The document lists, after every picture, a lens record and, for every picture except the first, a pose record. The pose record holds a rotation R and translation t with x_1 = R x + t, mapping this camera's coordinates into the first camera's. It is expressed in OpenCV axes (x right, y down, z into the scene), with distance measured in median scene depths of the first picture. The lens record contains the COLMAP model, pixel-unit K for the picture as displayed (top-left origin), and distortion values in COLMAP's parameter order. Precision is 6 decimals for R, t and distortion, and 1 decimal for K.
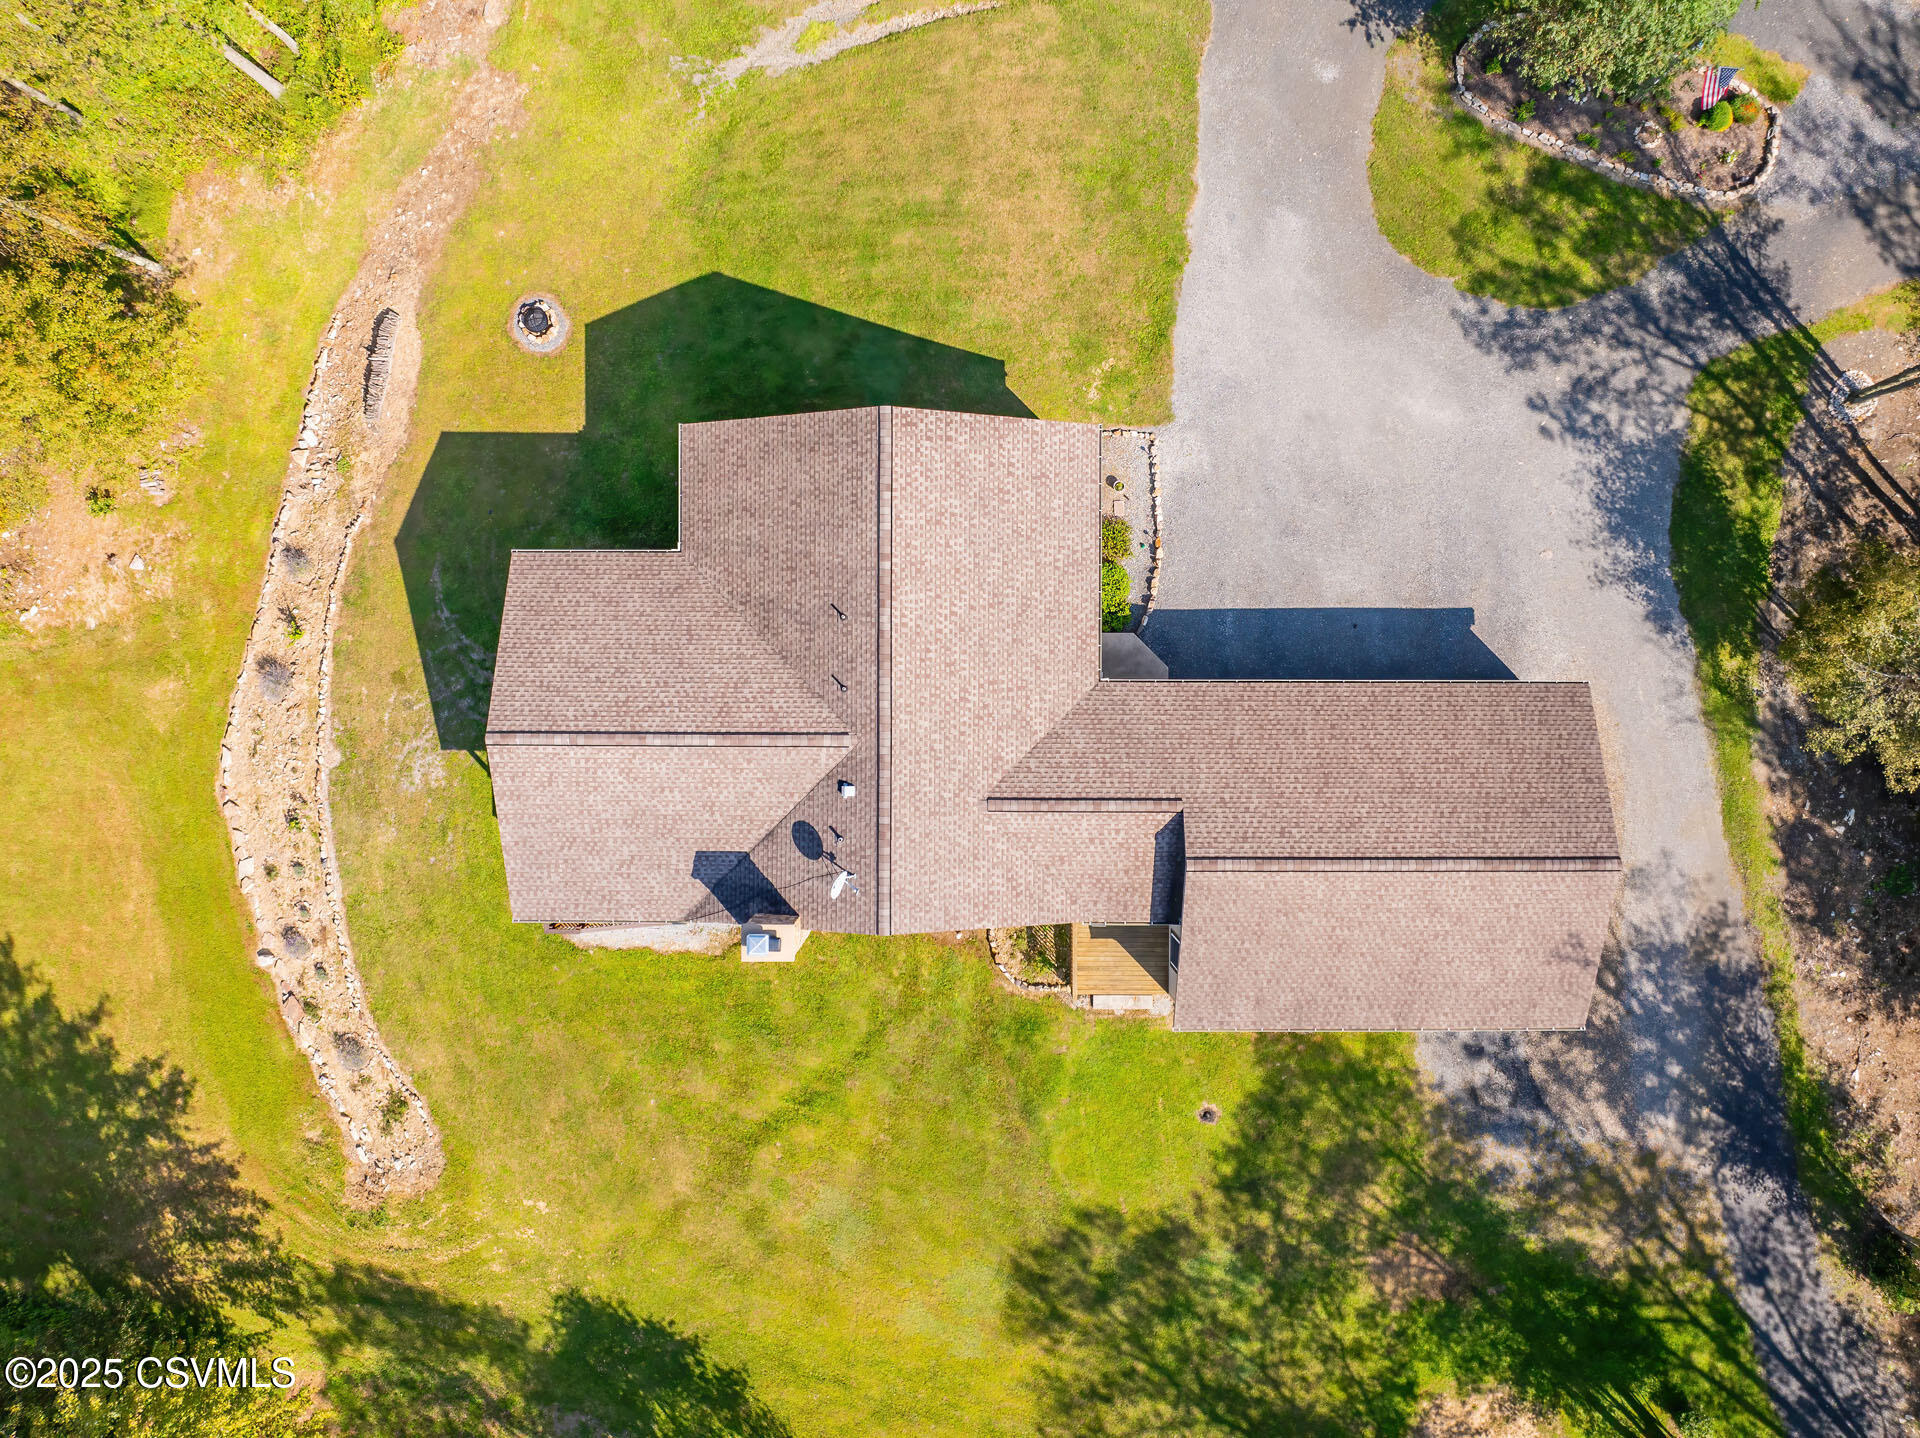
lens RADIAL K [[1350.3, 0, 962.4], [0, 1350.3, 714.2], [0, 0, 1]] dist [-0.058238, 0.032892]
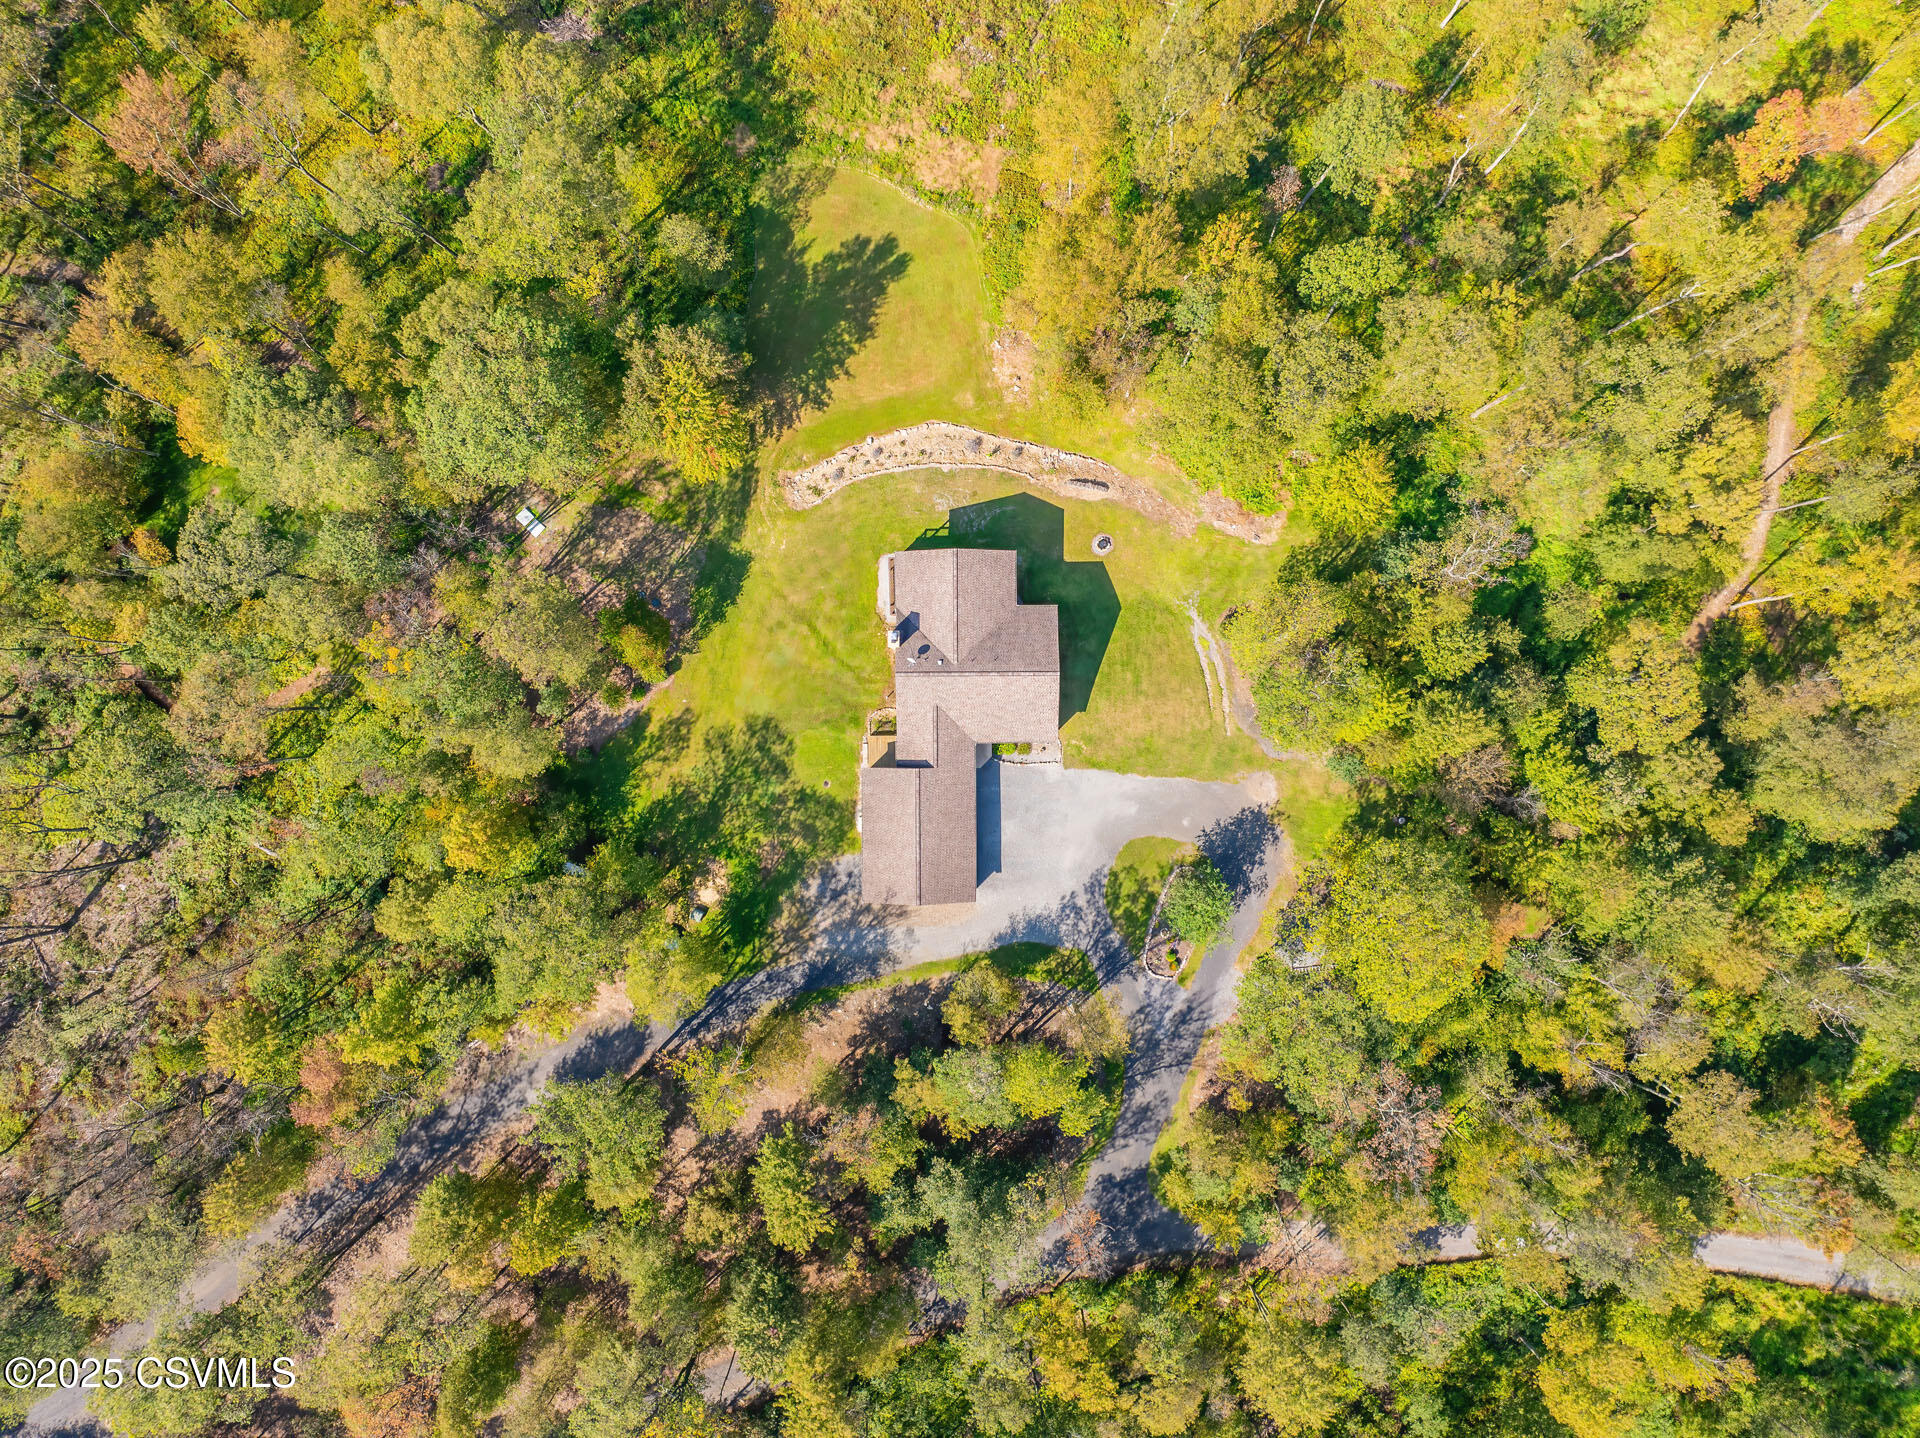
lens RADIAL K [[1350.3, 0, 957.5], [0, 1350.3, 720.1], [0, 0, 1]] dist [-0.058238, 0.032892]
pose [[0.009151, 0.999730, 0.021351, -0.015236], [-0.999896, 0.009387, -0.010991, 0.046354], [-0.011189, -0.021248, 0.999712, -1.919481]]
